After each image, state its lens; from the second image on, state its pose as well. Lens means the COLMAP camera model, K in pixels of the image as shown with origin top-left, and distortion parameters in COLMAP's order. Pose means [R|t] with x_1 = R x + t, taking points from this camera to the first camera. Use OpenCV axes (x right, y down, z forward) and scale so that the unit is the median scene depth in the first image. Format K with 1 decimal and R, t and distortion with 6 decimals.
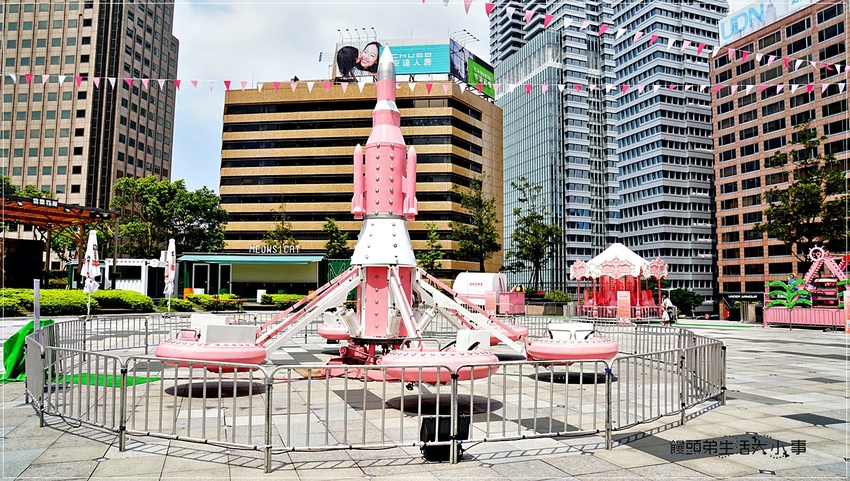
lens RADIAL K [[593.3, 0, 425.0], [0, 593.3, 240.5], [0, 0, 1]] dist [-0.132649, 0.107701]
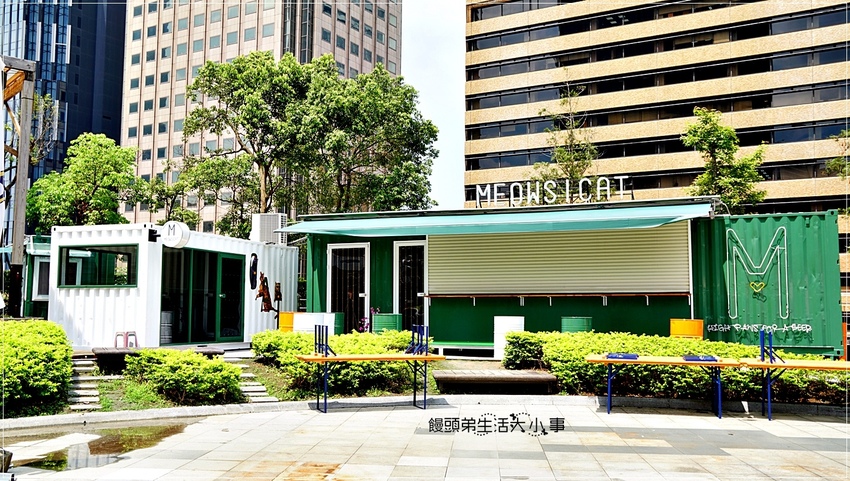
lens RADIAL K [[862.5, 0, 425.0], [0, 862.5, 240.5], [0, 0, 1]] dist [0.001851, 0.000418]
pose [[0.918241, -0.030913, -0.394813, -0.142191], [0.029545, 0.999518, -0.009544, 0.047577], [0.394917, -0.002901, 0.918712, 0.577542]]
